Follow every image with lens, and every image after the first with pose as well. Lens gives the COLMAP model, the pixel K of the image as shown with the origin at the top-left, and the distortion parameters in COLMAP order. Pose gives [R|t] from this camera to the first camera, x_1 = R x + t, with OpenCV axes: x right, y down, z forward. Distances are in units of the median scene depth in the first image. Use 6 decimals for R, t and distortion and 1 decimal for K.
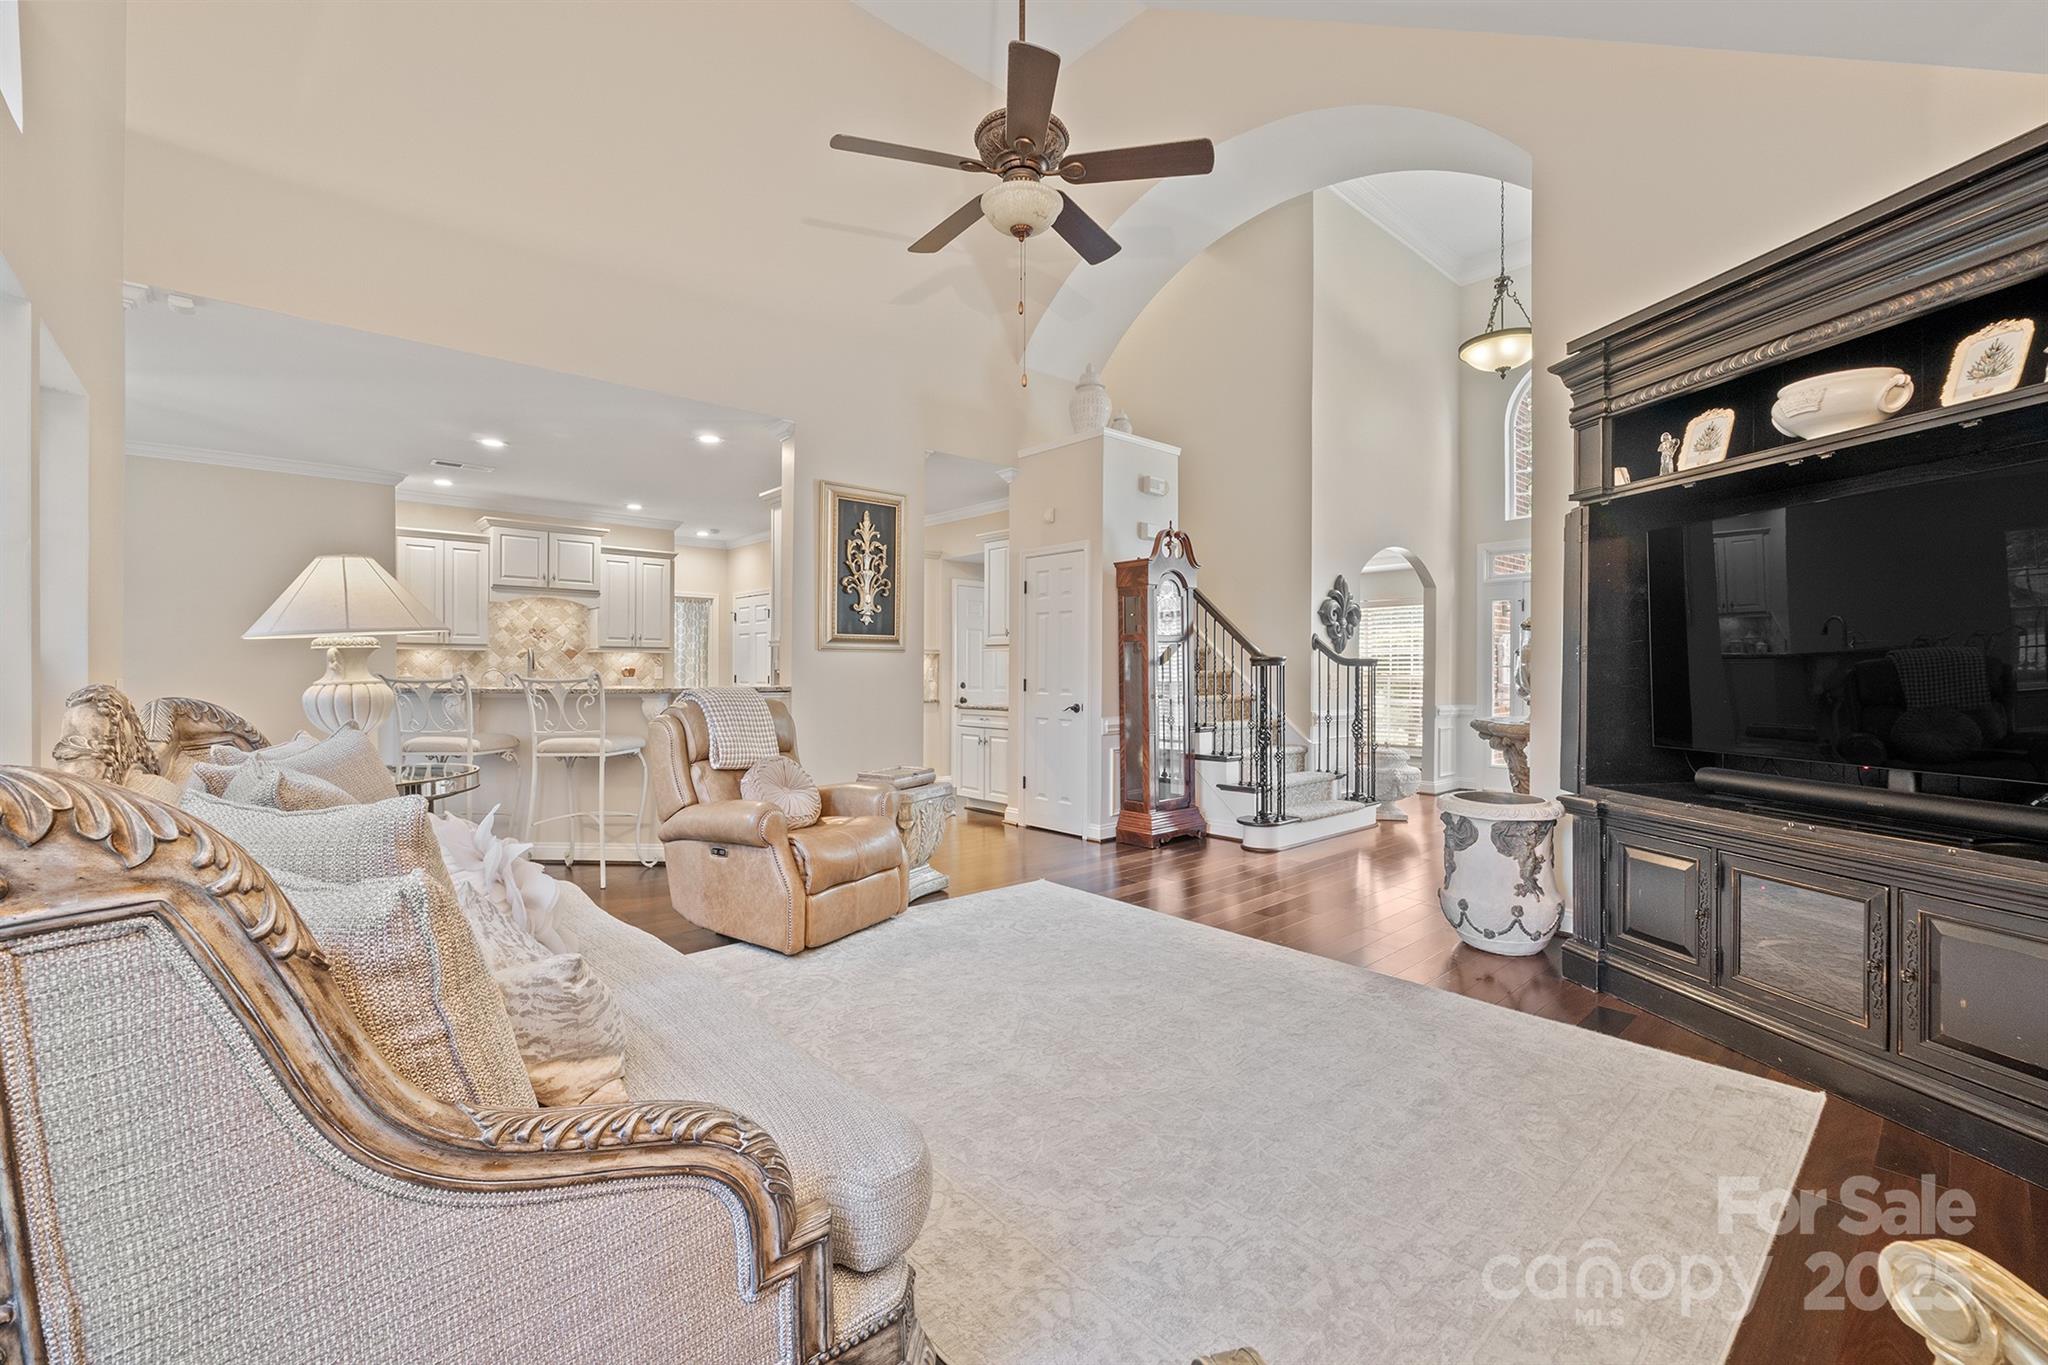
lens RADIAL K [[867.3, 0, 1029.0], [0, 867.3, 673.4], [0, 0, 1]] dist [-0.002260, 0.000114]
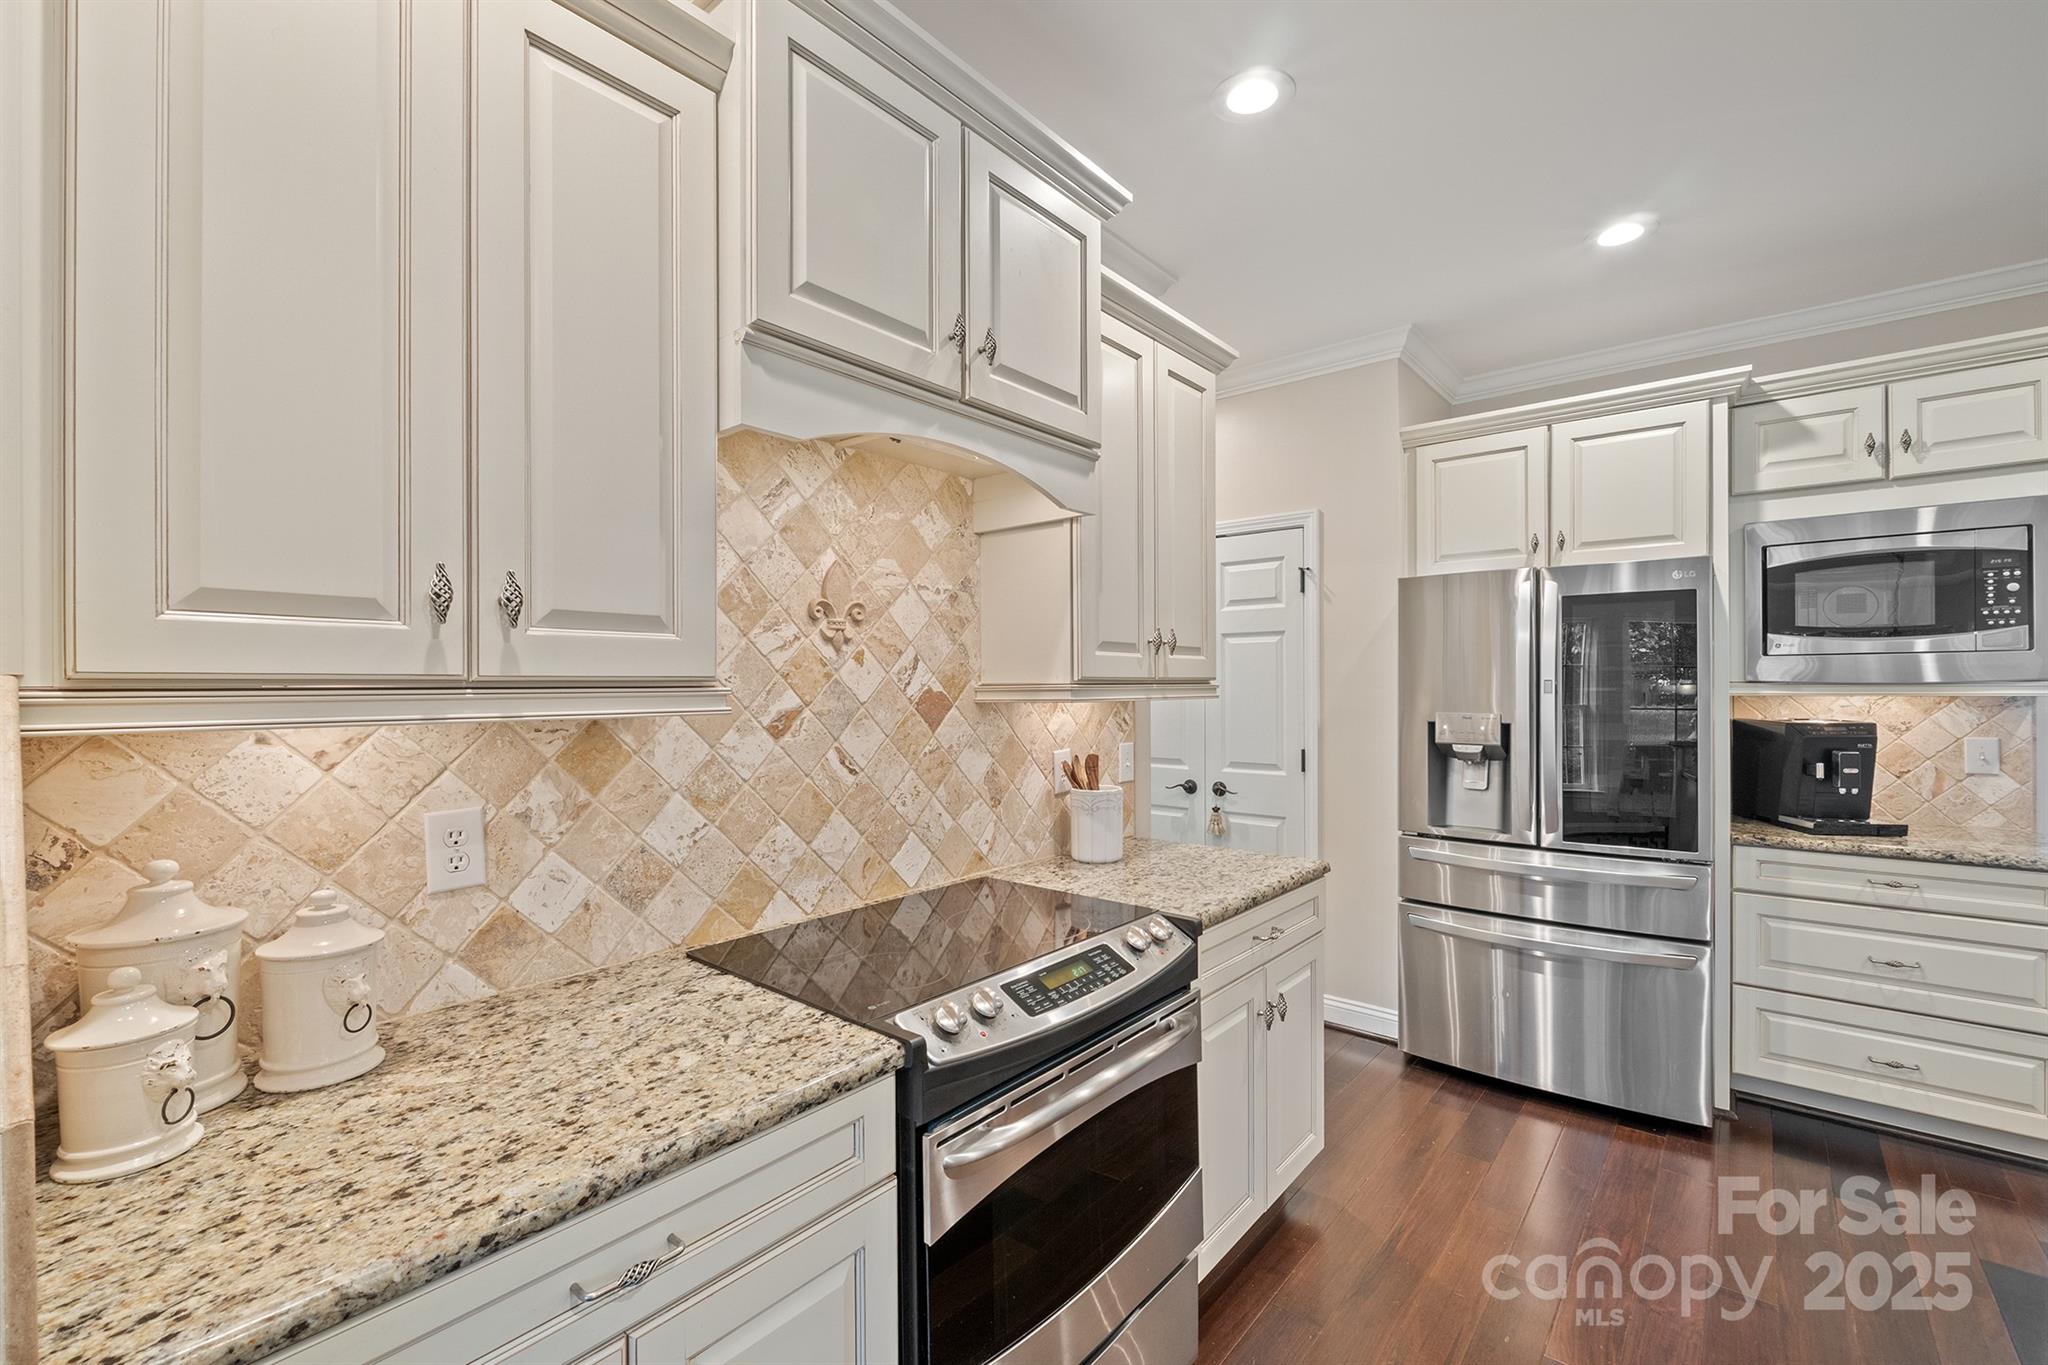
lens RADIAL K [[871.9, 0, 1031.7], [0, 871.9, 685.5], [0, 0, 1]] dist [0.000021, -0.000021]
pose [[0.988706, -0.008346, 0.149634, -0.561163], [0.008701, 0.999961, -0.001719, -0.029813], [-0.149614, 0.003001, 0.988740, 0.781752]]
